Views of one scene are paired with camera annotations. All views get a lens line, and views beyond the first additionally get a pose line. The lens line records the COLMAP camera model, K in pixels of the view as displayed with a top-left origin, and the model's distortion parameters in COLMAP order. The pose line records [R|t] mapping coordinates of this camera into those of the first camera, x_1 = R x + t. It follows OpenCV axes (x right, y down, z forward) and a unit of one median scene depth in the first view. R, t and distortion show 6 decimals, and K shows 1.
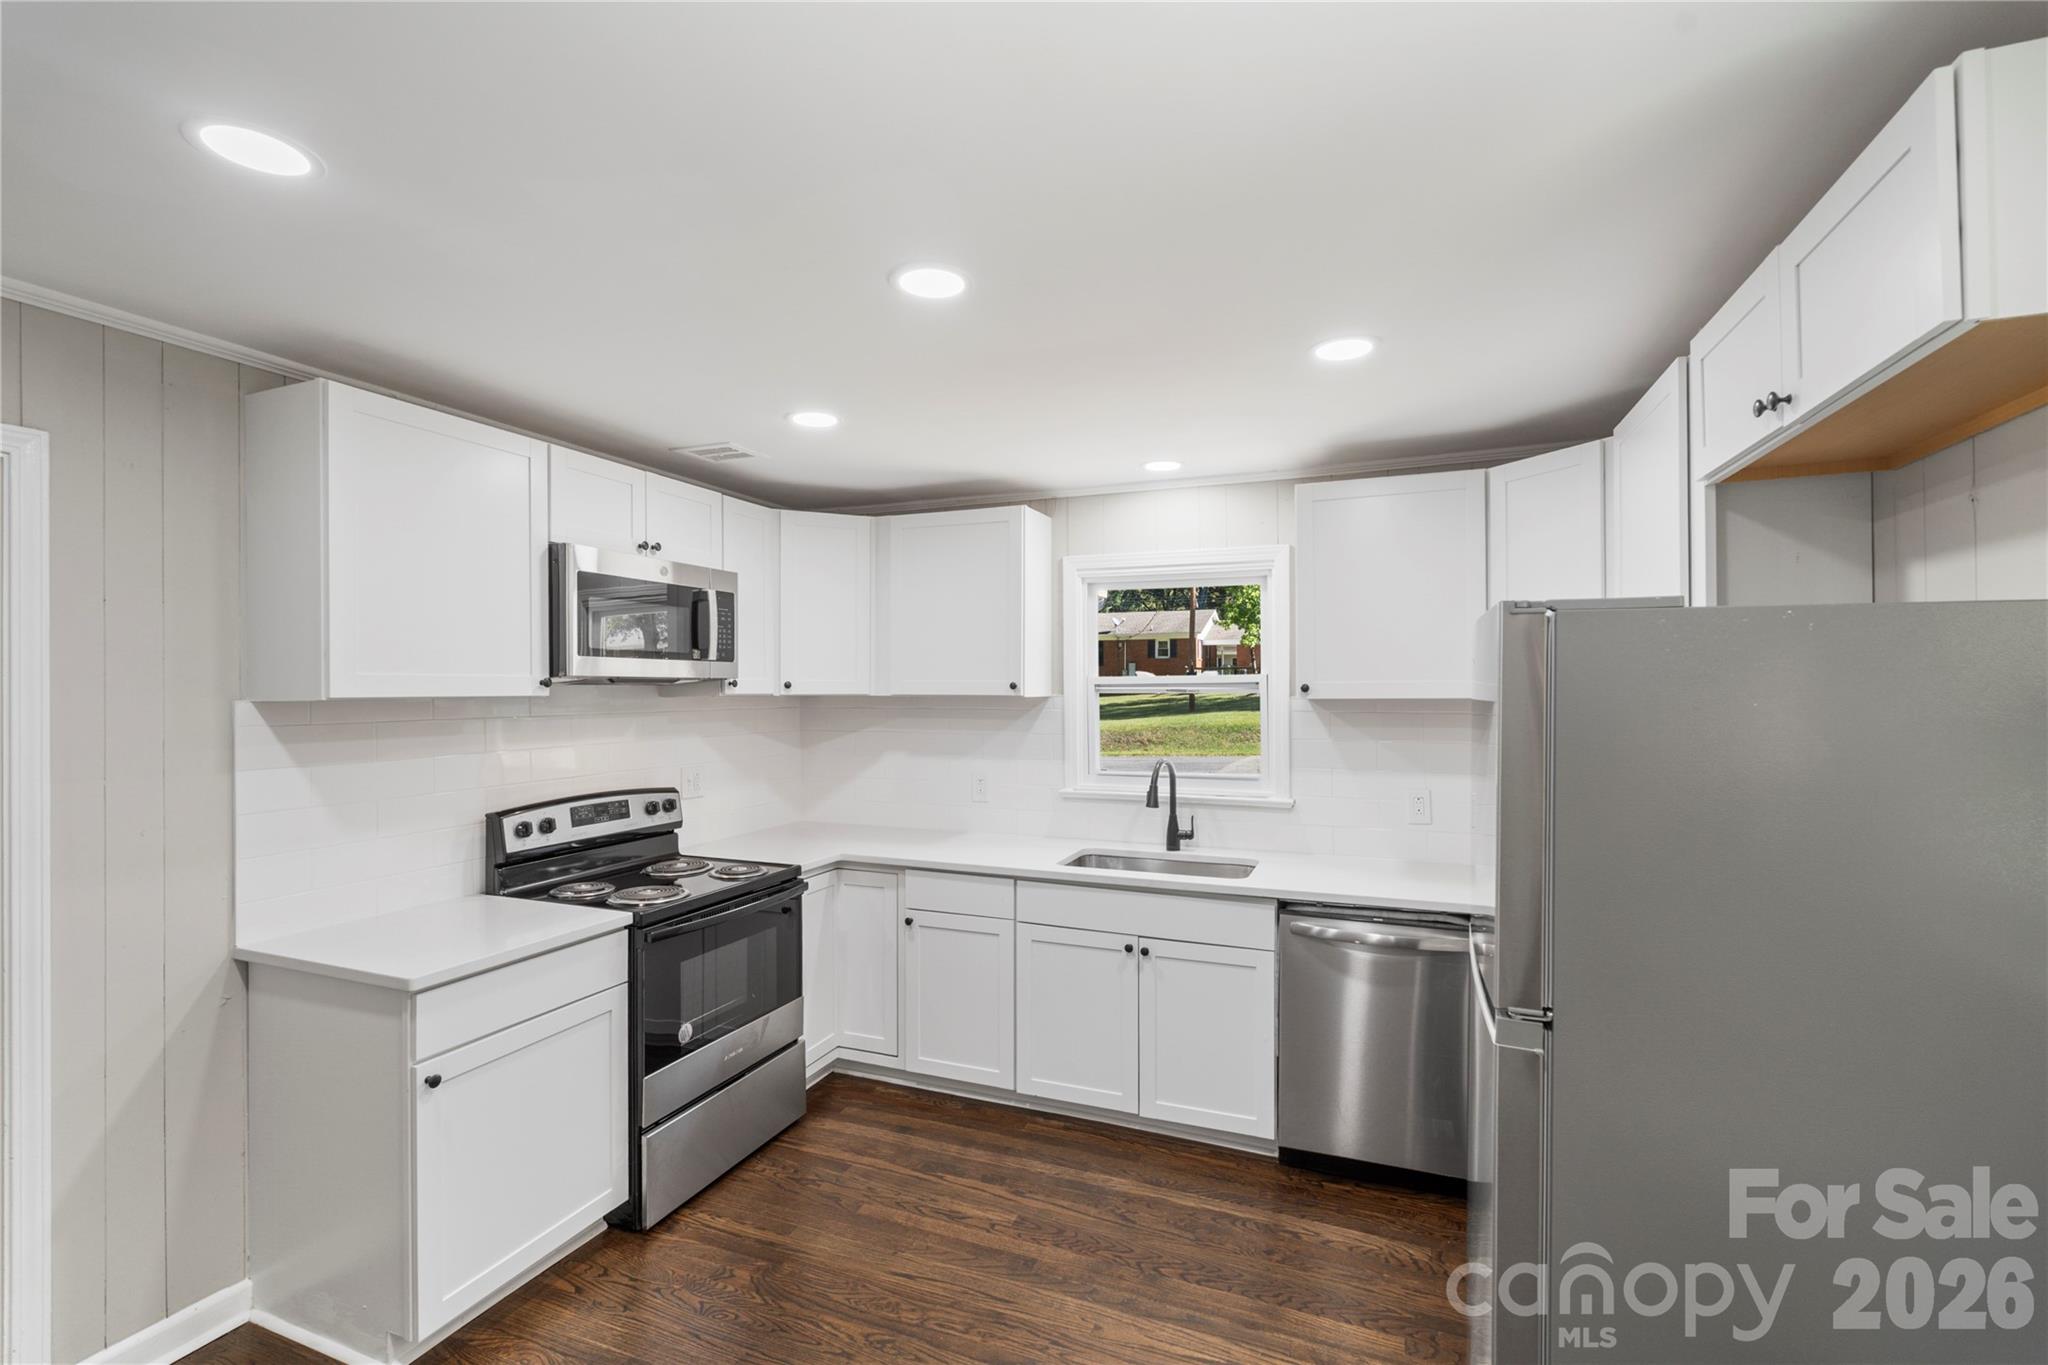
lens RADIAL K [[904.7, 0, 1019.0], [0, 904.7, 683.6], [0, 0, 1]] dist [-0.000646, 0.000498]
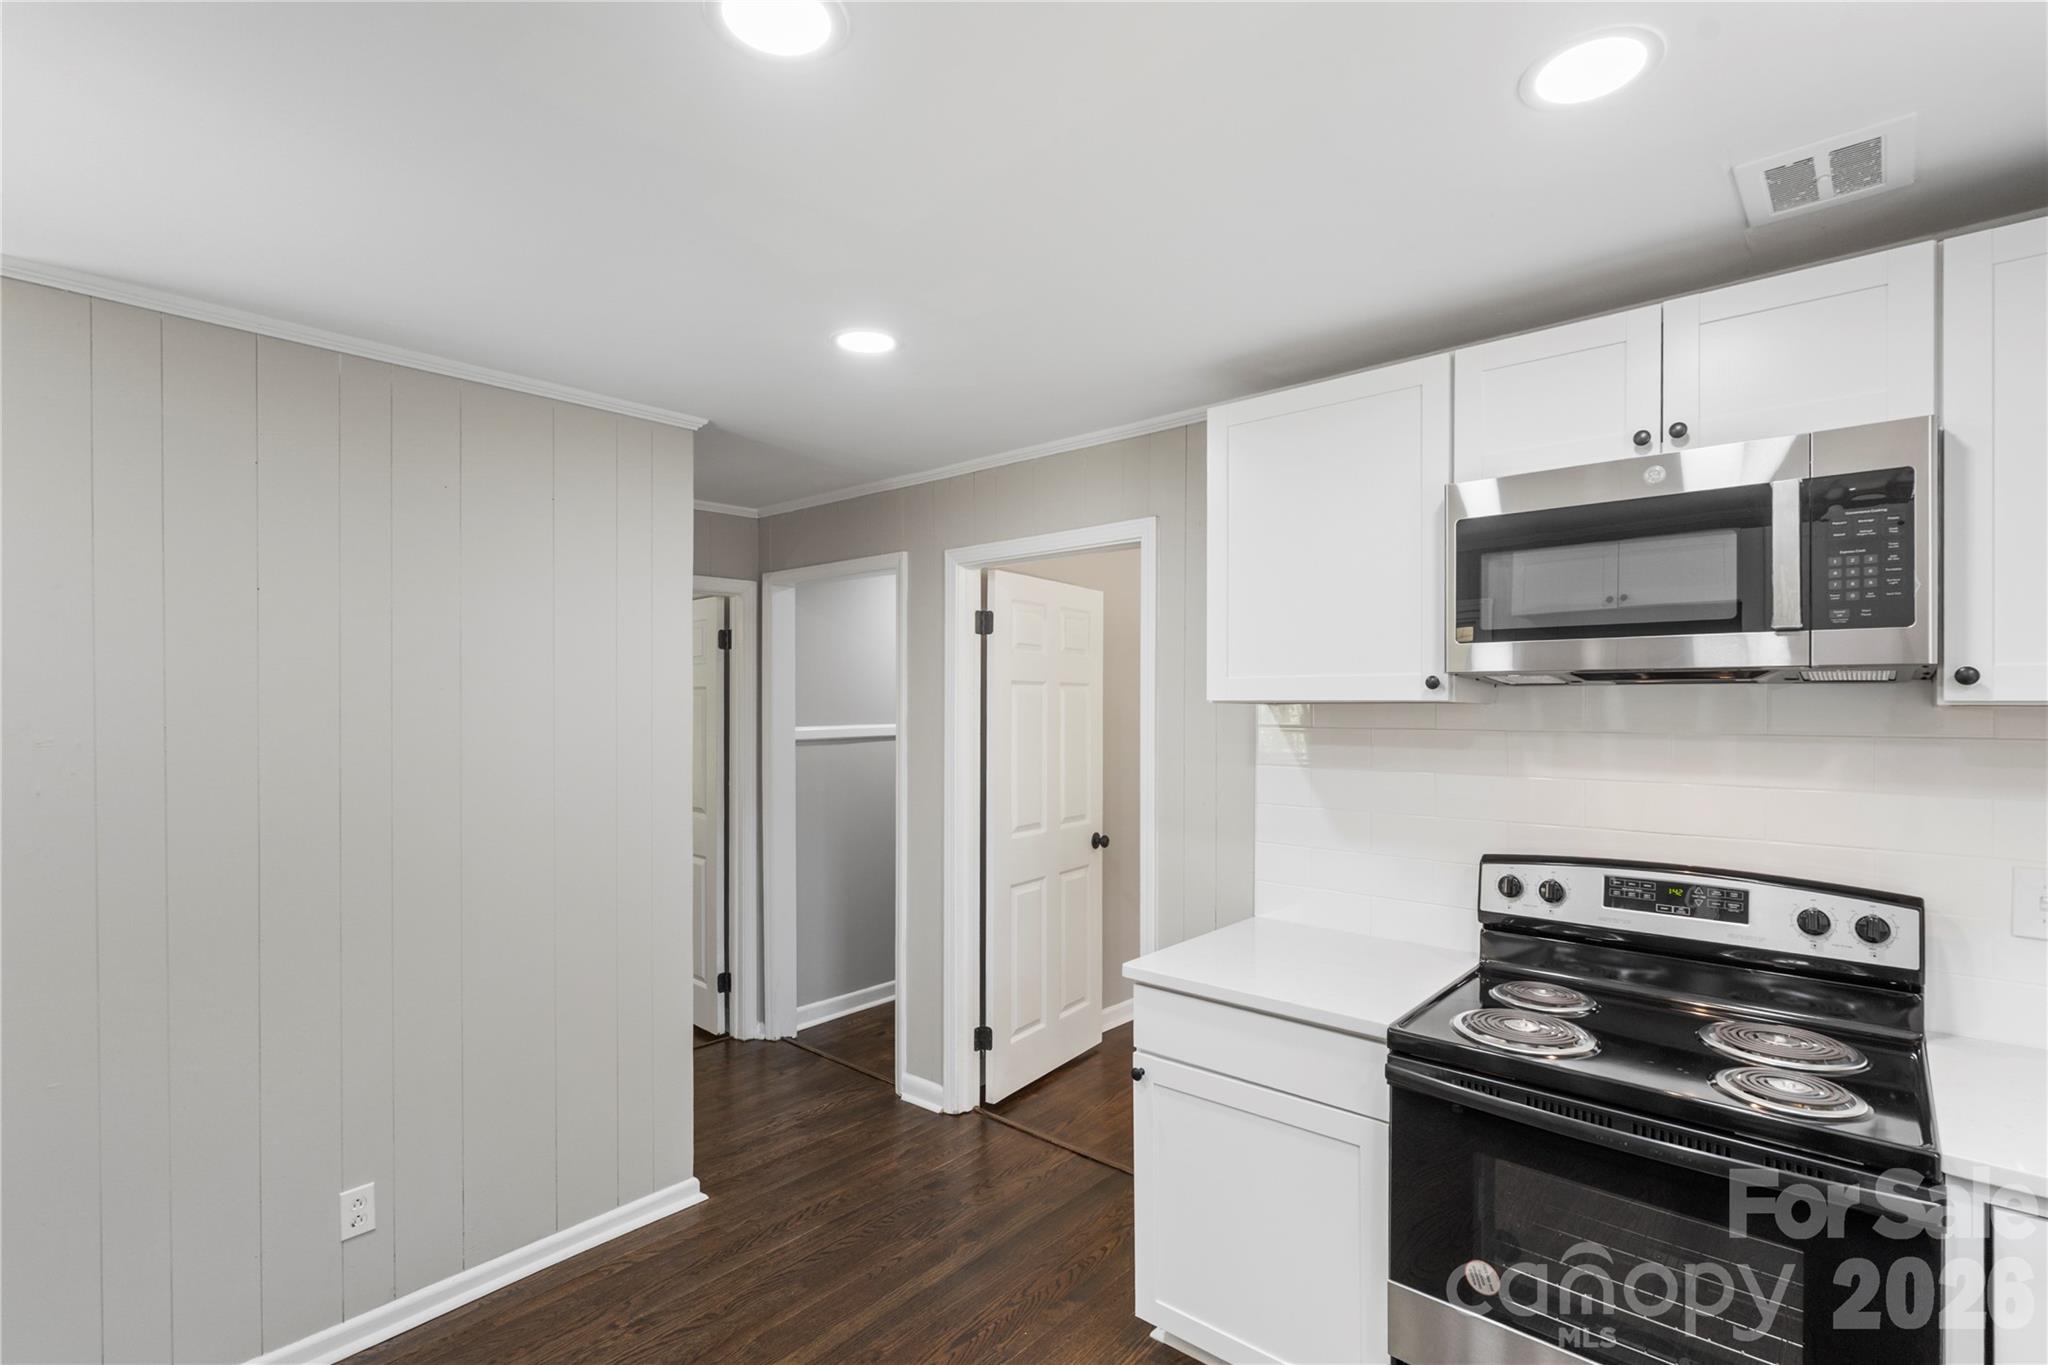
lens RADIAL K [[1002.4, 0, 1018.1], [0, 1002.4, 695.9], [0, 0, 1]] dist [-0.001780, -0.000172]
pose [[-0.320009, 0.004130, -0.947405, 0.302700], [0.003703, 0.999988, 0.003109, 0.006376], [0.947407, -0.002513, -0.320021, 0.817512]]
